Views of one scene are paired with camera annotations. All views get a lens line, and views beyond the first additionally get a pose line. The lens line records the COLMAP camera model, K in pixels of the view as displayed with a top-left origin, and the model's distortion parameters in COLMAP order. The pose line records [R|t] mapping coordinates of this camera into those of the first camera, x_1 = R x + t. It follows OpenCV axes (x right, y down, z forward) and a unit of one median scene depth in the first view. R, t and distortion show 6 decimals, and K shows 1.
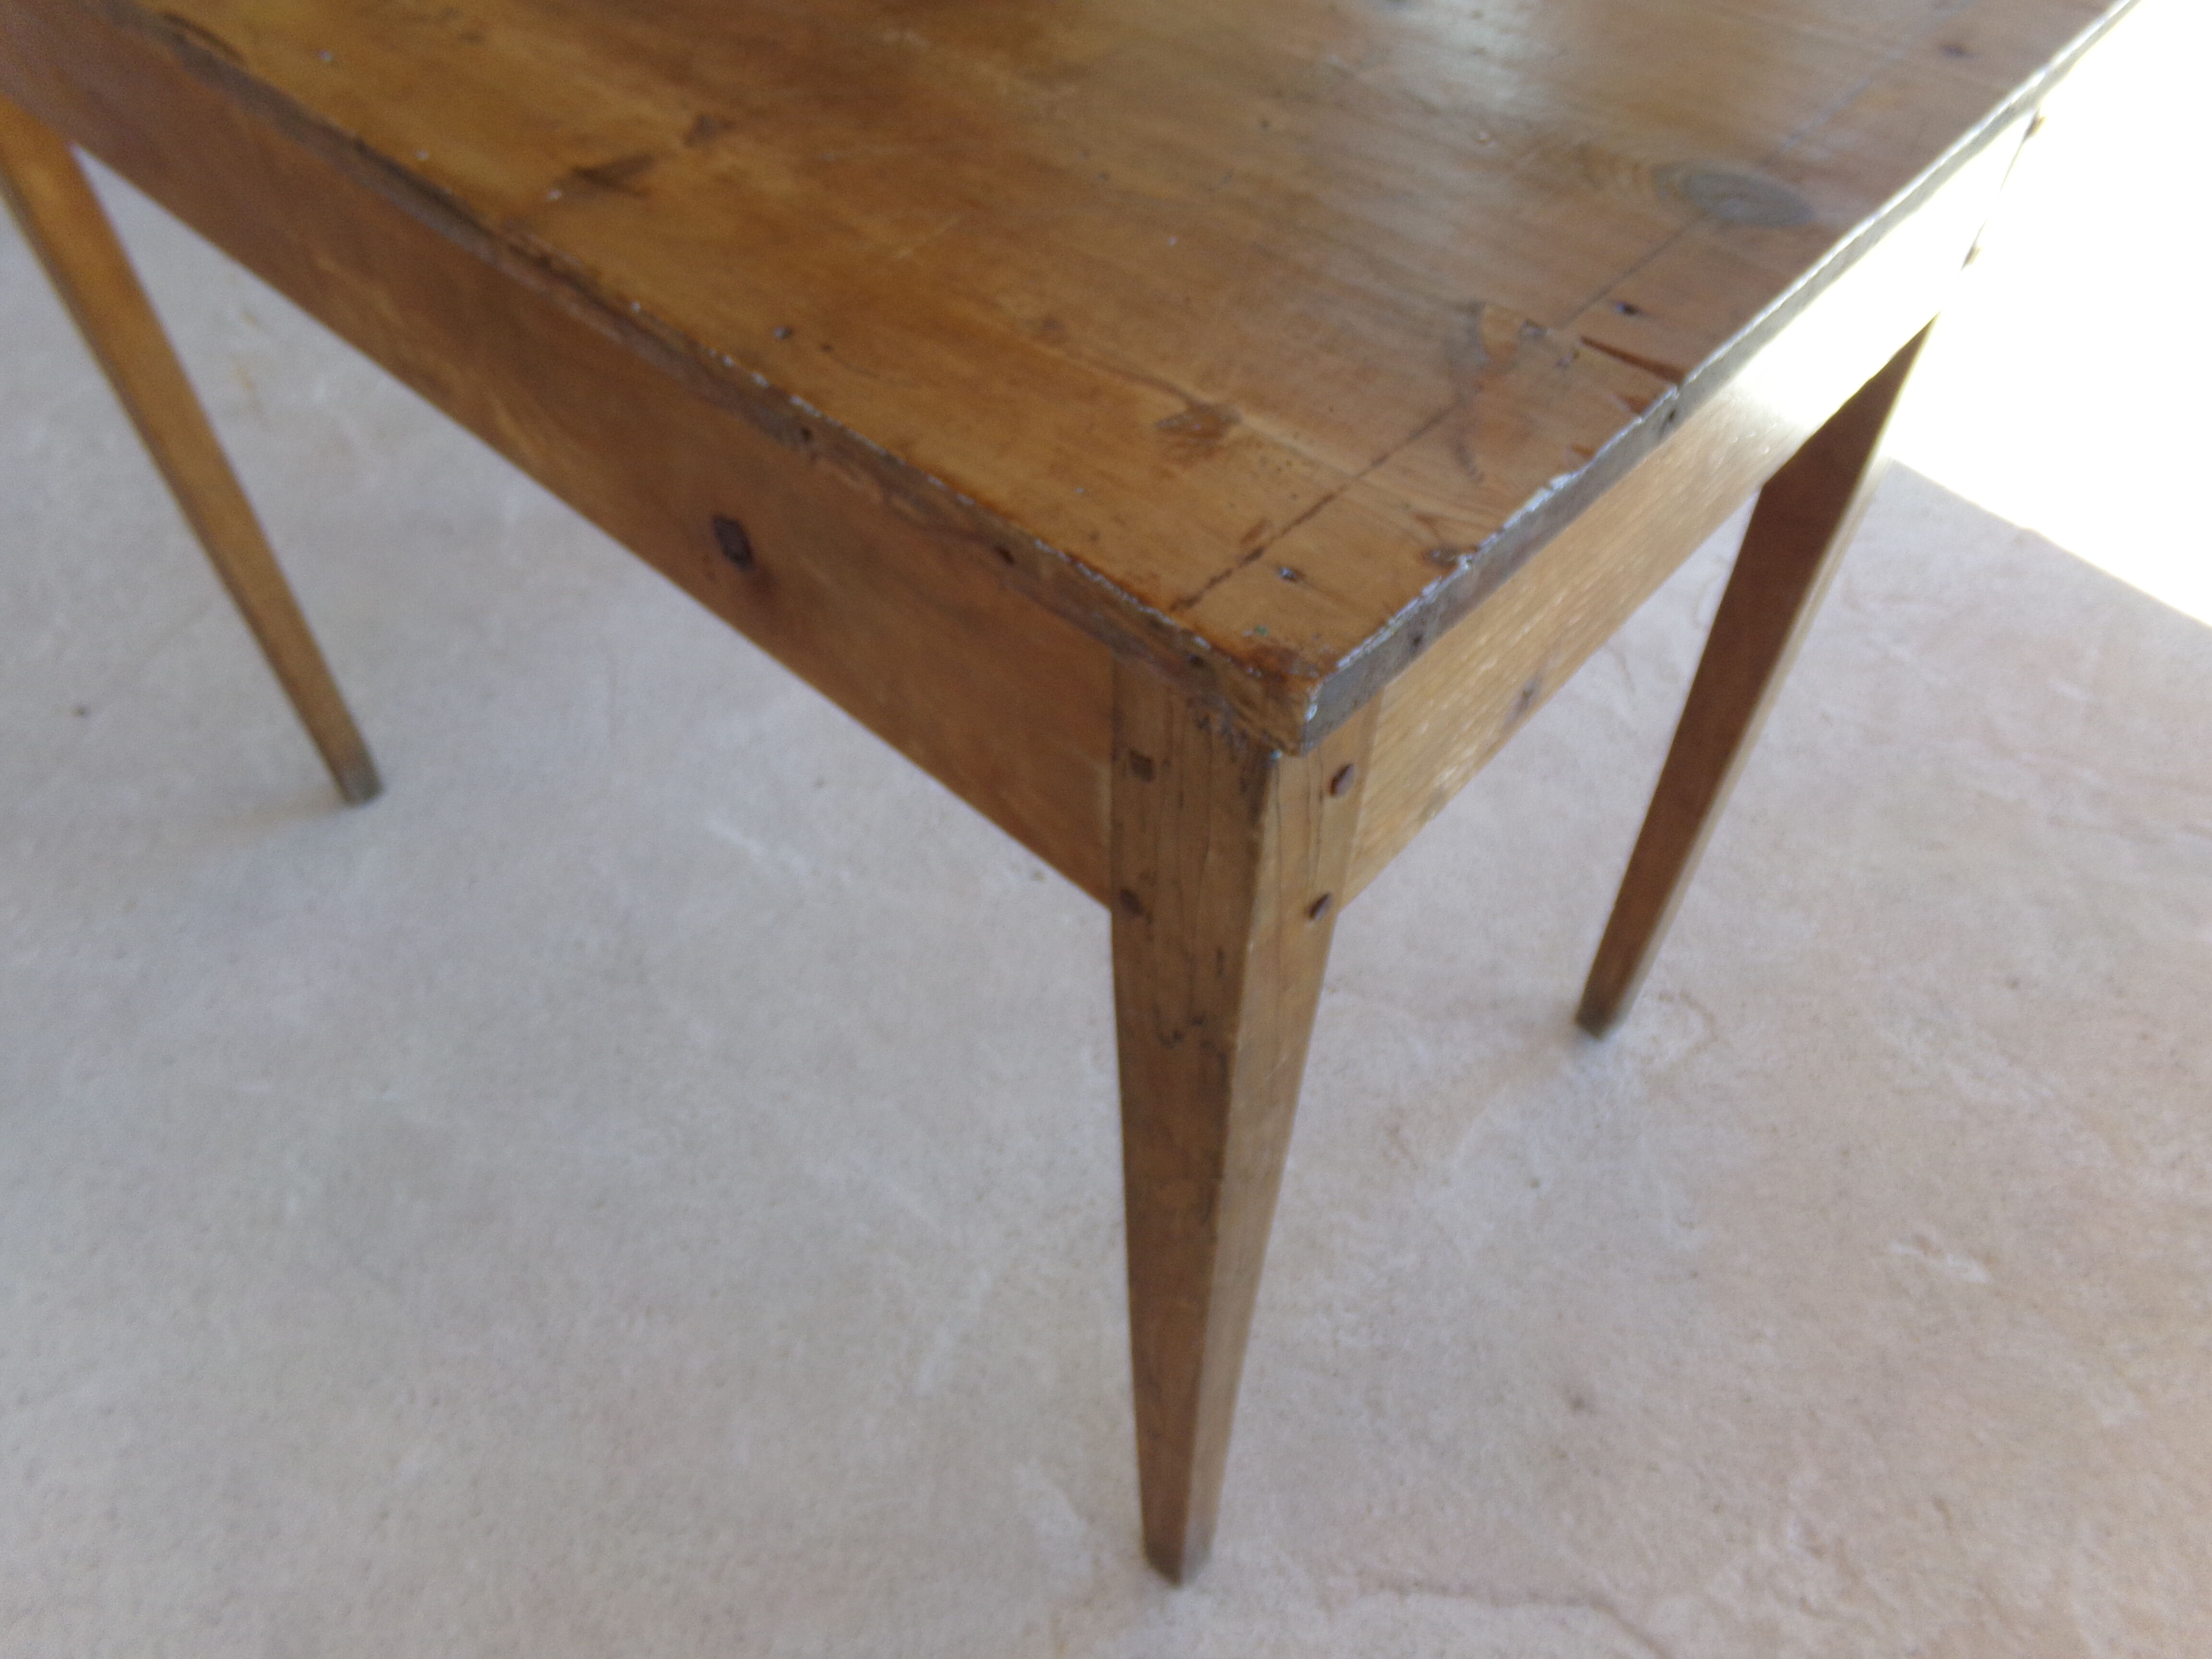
lens RADIAL K [[1560.4, 0, 1107.4], [0, 1560.4, 730.0], [0, 0, 1]] dist [-0.102672, 0.143163]
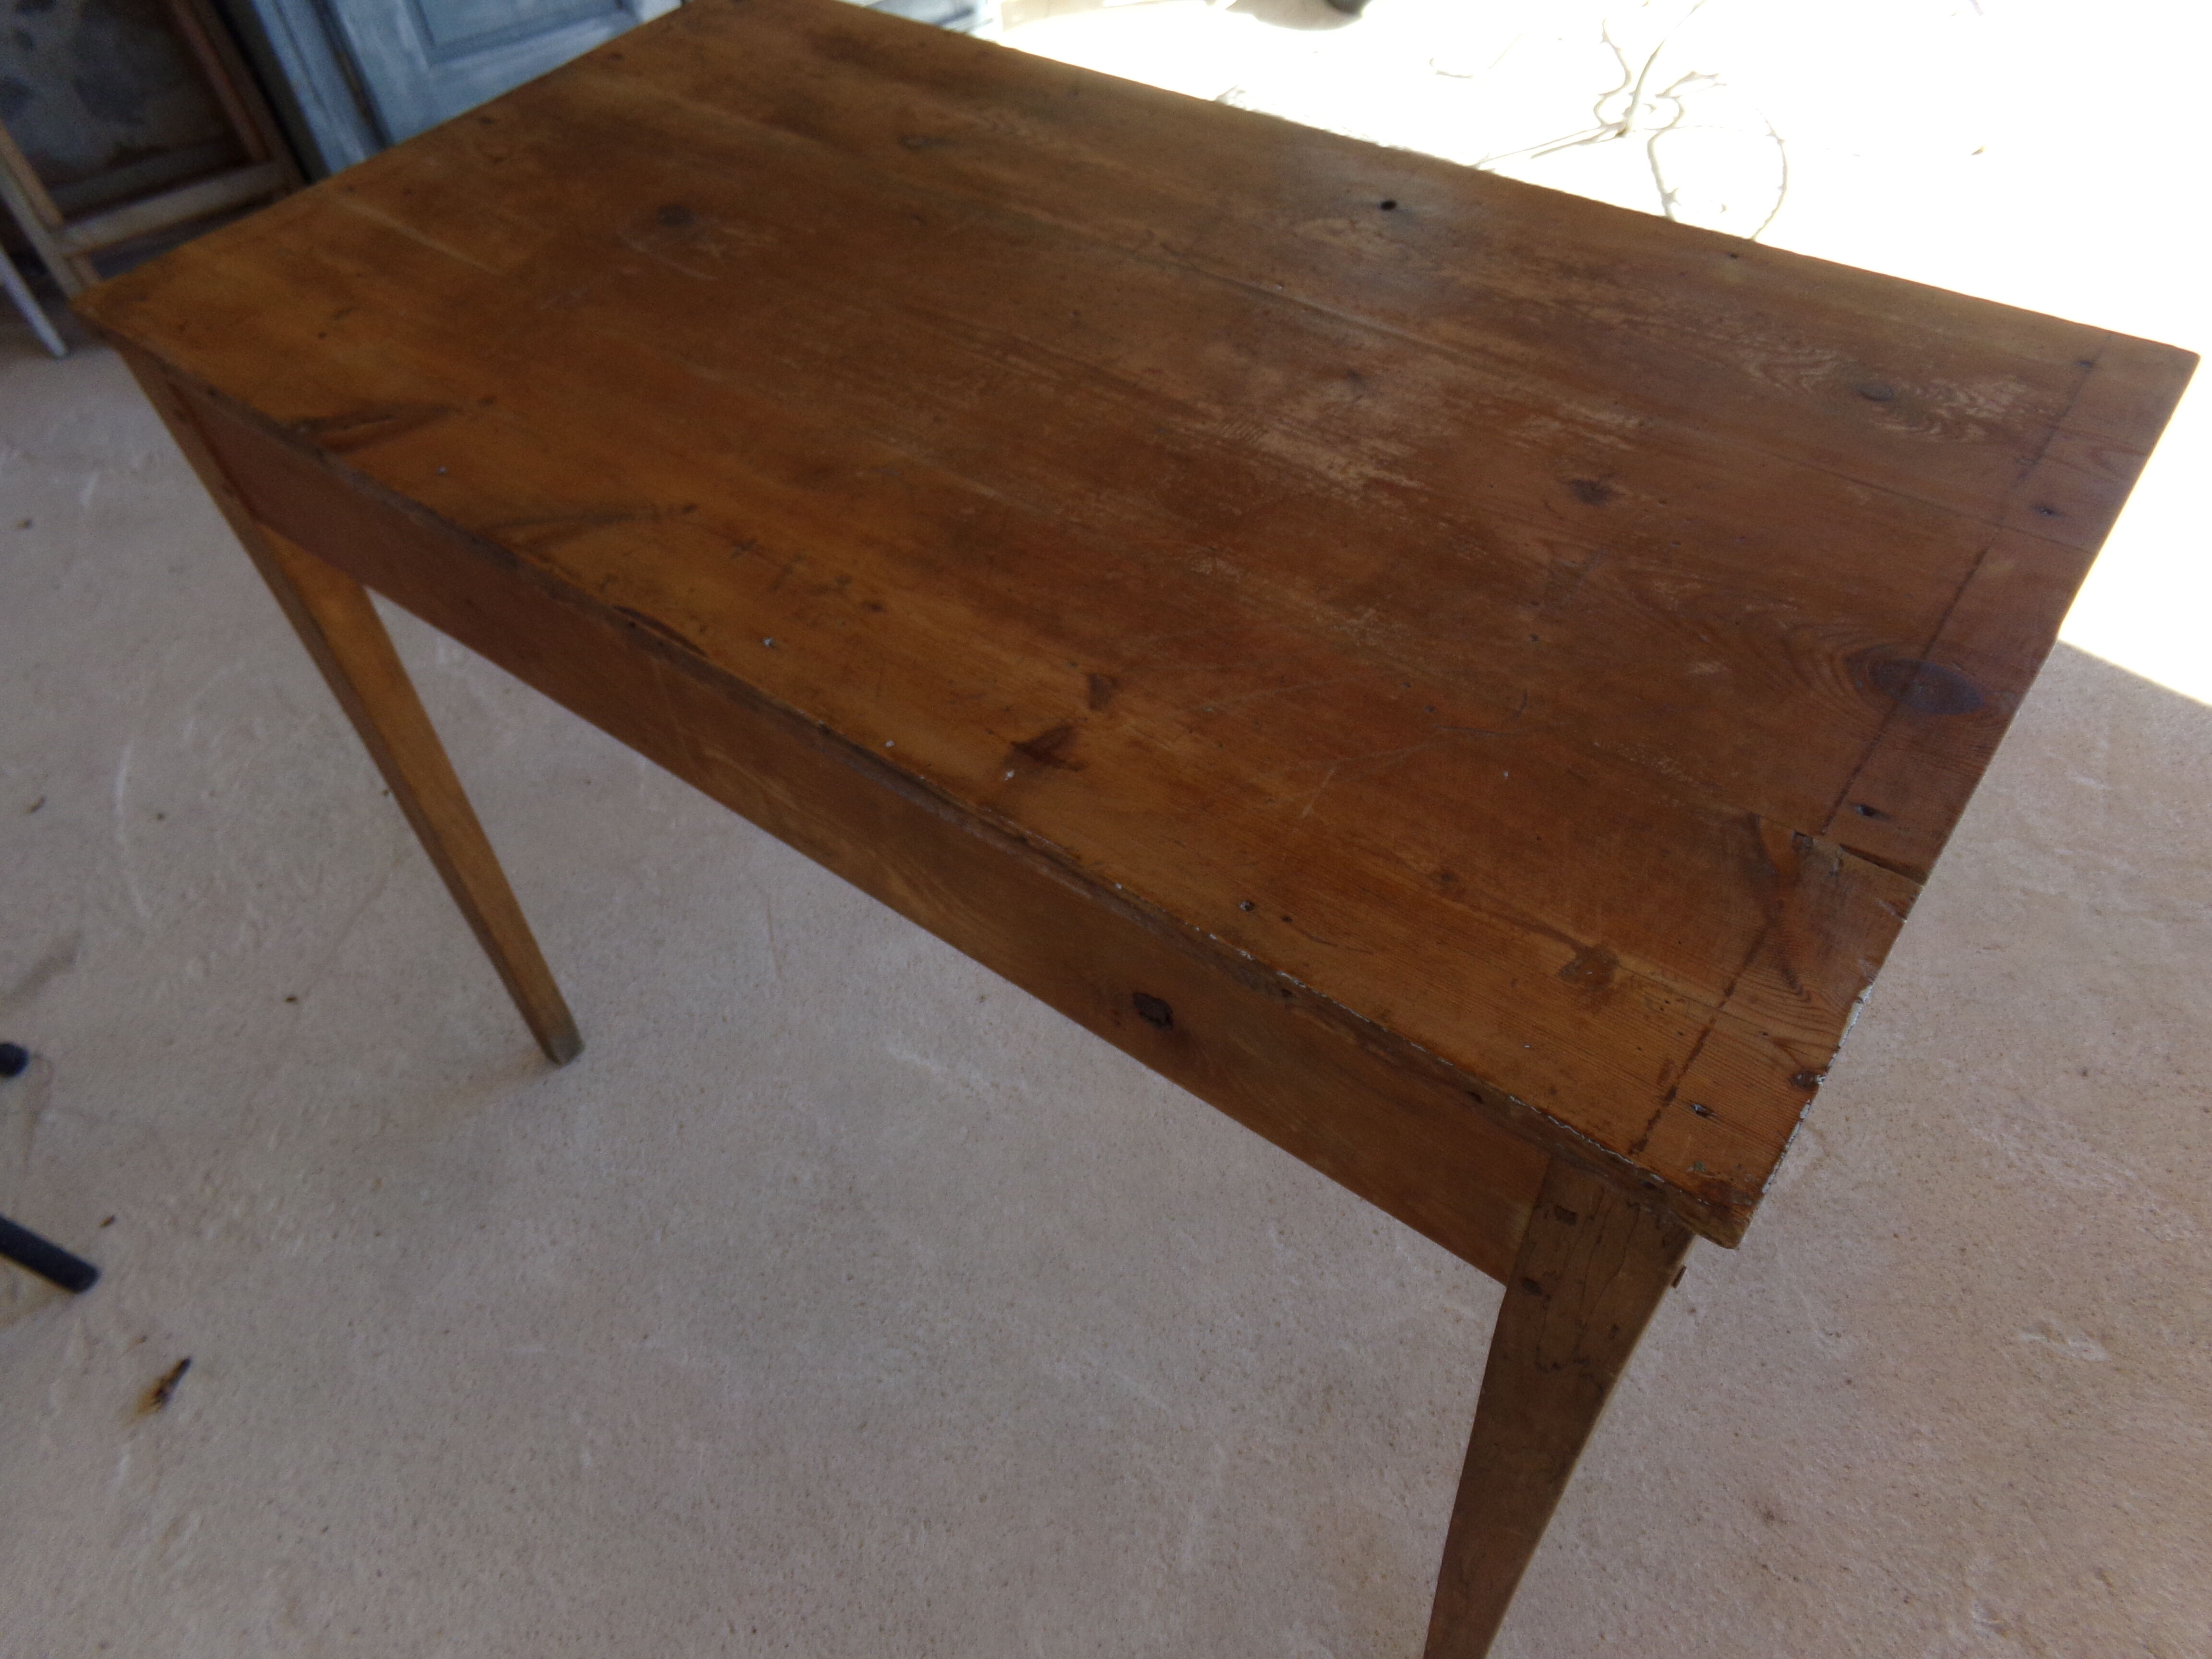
lens RADIAL K [[1540.9, 0, 1095.8], [0, 1540.9, 728.0], [0, 0, 1]] dist [-0.065616, 0.070950]
pose [[0.994140, -0.107020, 0.015233, -0.145131], [0.107425, 0.993794, -0.028872, -0.163362], [-0.012048, 0.030340, 0.999467, -0.132593]]
